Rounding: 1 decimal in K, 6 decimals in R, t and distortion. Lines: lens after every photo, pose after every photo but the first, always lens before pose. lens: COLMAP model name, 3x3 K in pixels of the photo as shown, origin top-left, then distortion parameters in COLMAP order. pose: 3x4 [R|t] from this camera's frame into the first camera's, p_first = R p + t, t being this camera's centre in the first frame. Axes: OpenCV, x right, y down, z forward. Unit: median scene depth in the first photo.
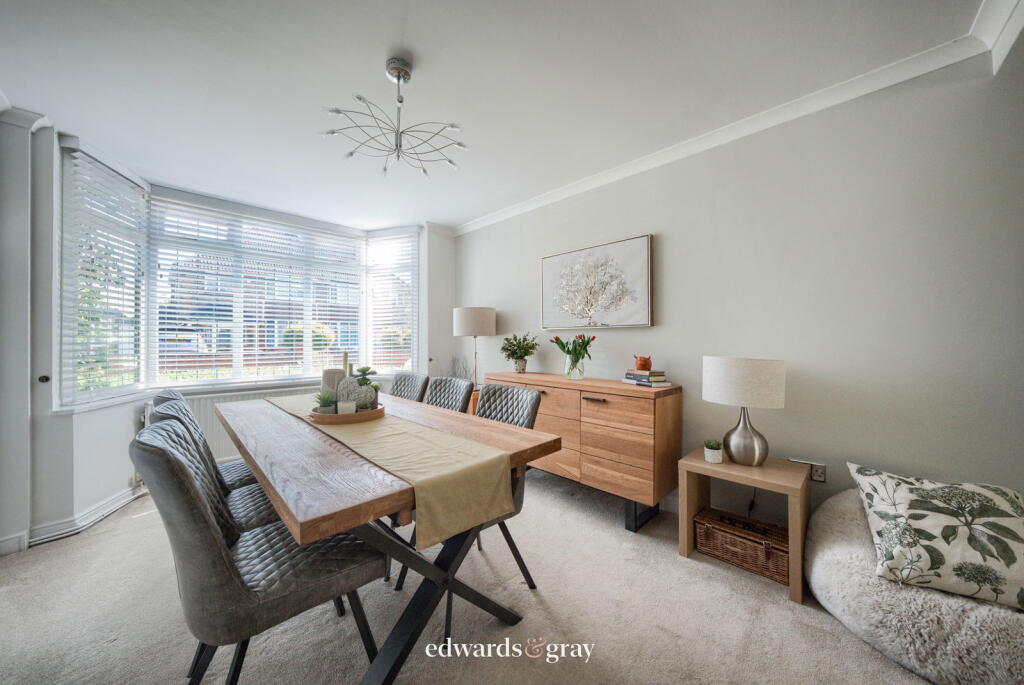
lens RADIAL K [[339.7, 0, 502.6], [0, 339.7, 338.4], [0, 0, 1]] dist [-0.009127, 0.000786]
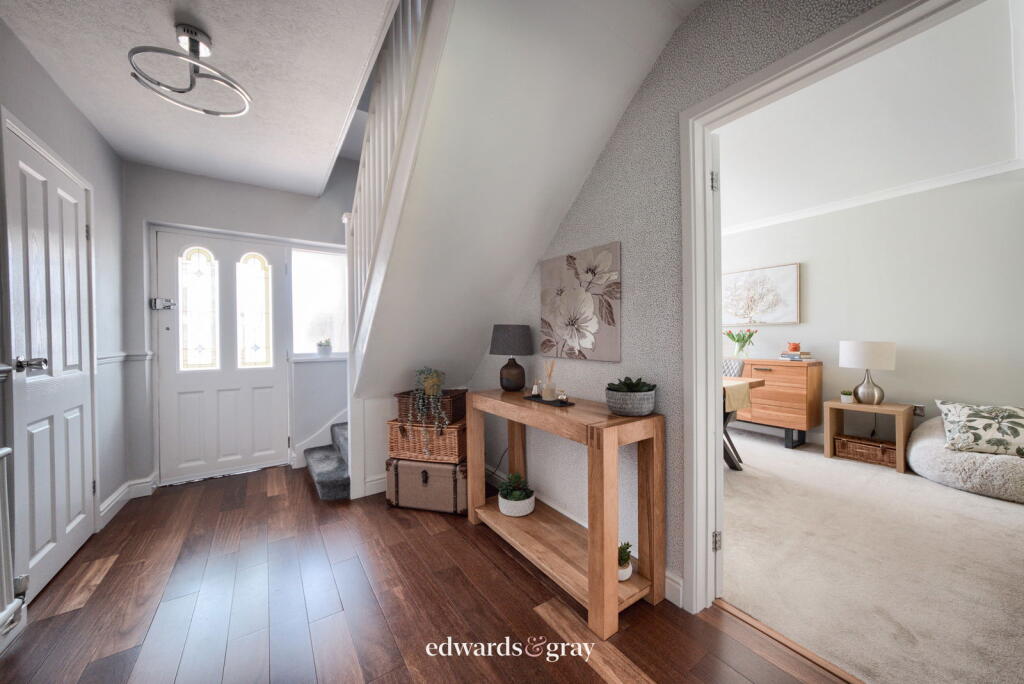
lens RADIAL K [[358.7, 0, 522.7], [0, 358.7, 343.8], [0, 0, 1]] dist [-0.001410, -0.000414]
pose [[0.989302, -0.011108, -0.145458, -0.813646], [0.013648, 0.999771, 0.016472, 0.020982], [0.145242, -0.018281, 0.989227, -1.135692]]
